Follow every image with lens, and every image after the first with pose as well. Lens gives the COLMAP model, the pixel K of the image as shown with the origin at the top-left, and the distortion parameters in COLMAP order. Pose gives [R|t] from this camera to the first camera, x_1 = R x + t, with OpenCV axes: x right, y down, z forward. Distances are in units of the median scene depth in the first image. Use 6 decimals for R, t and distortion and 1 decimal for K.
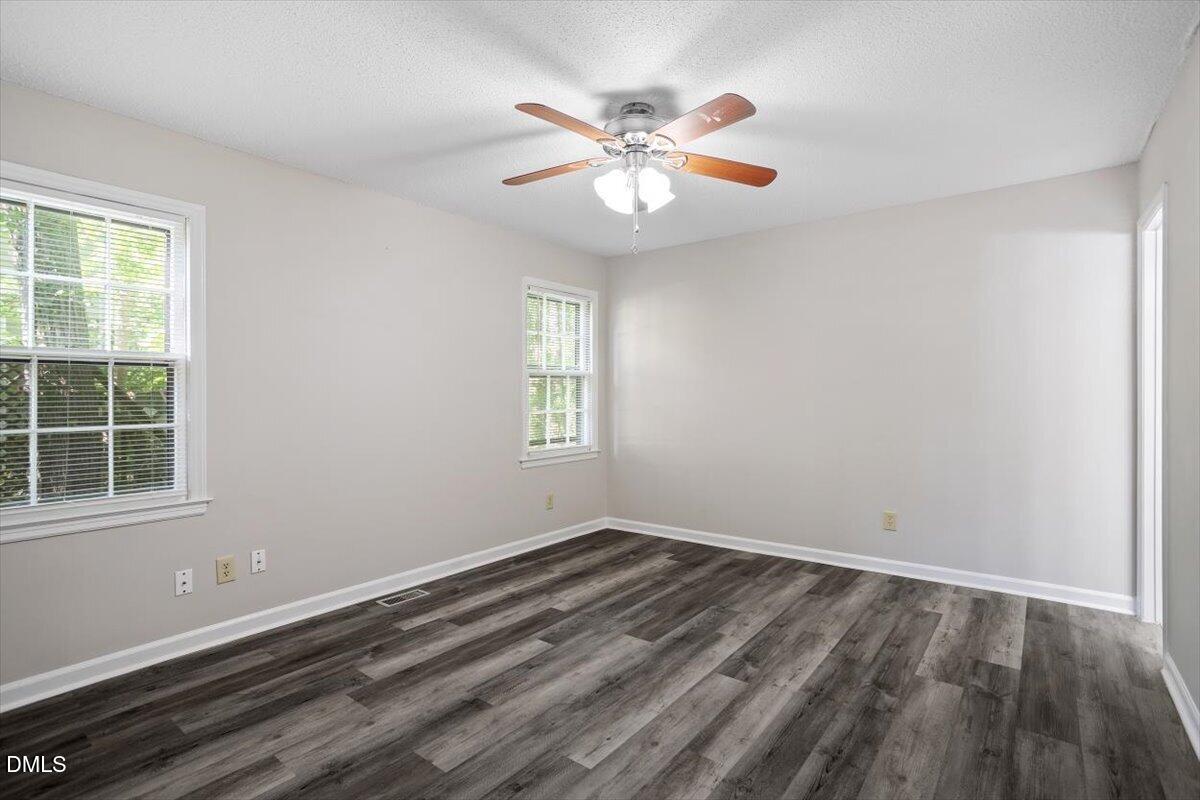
lens RADIAL K [[581.2, 0, 597.2], [0, 581.2, 388.0], [0, 0, 1]] dist [-0.047506, 0.025687]
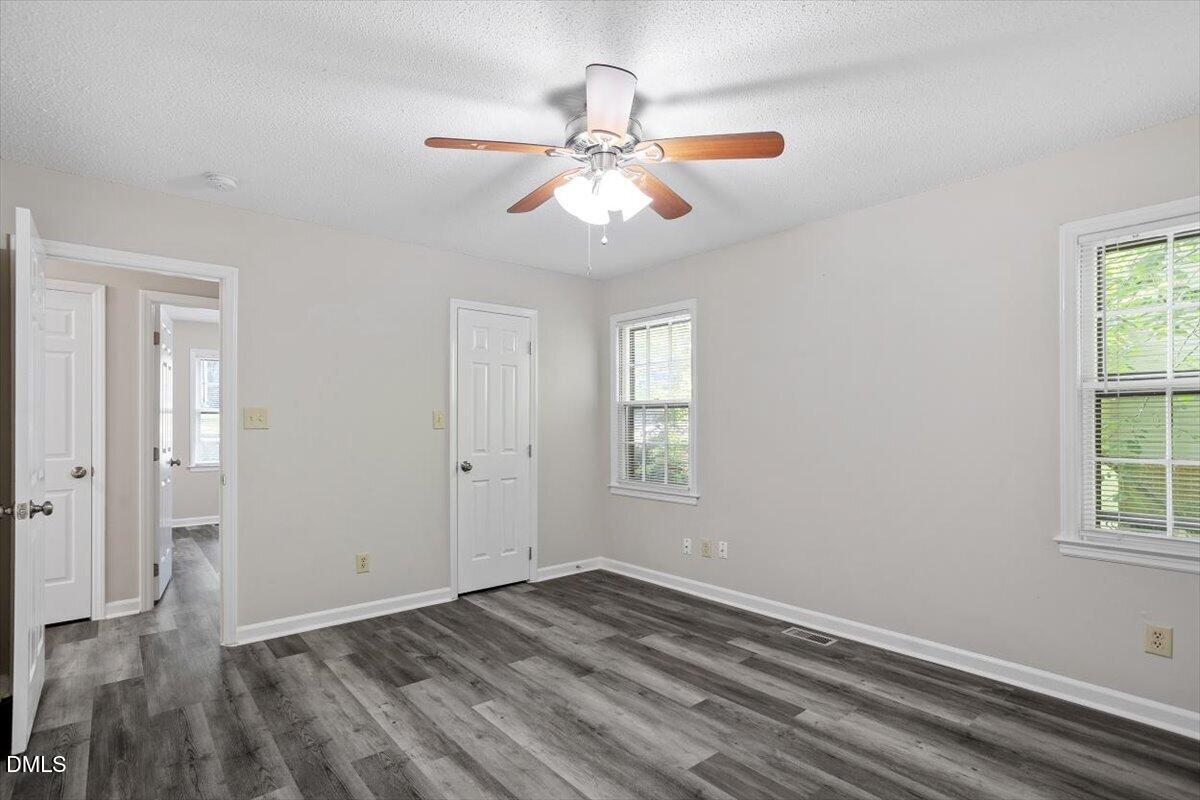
lens RADIAL K [[581.6, 0, 617.5], [0, 581.6, 418.8], [0, 0, 1]] dist [-0.066794, 0.036185]
pose [[-0.173405, -0.003676, -0.984844, 0.918982], [0.002793, 0.999987, -0.004224, -0.001030], [0.984847, -0.003483, -0.173392, 1.156272]]
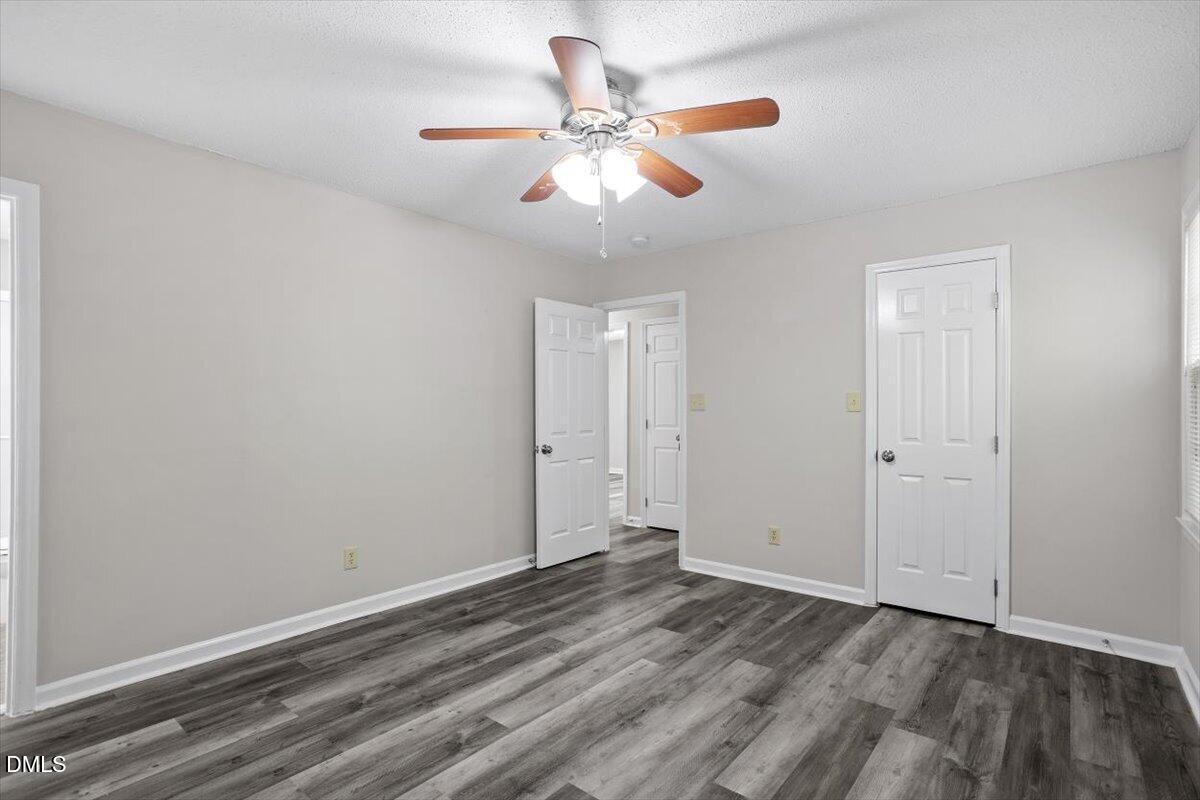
lens RADIAL K [[581.2, 0, 597.2], [0, 581.2, 388.0], [0, 0, 1]] dist [-0.047506, 0.025687]
pose [[-0.999740, 0.004728, 0.022290, 0.051777], [0.003934, 0.999360, -0.035554, 0.007640], [-0.022444, -0.035457, -0.999119, 1.867695]]
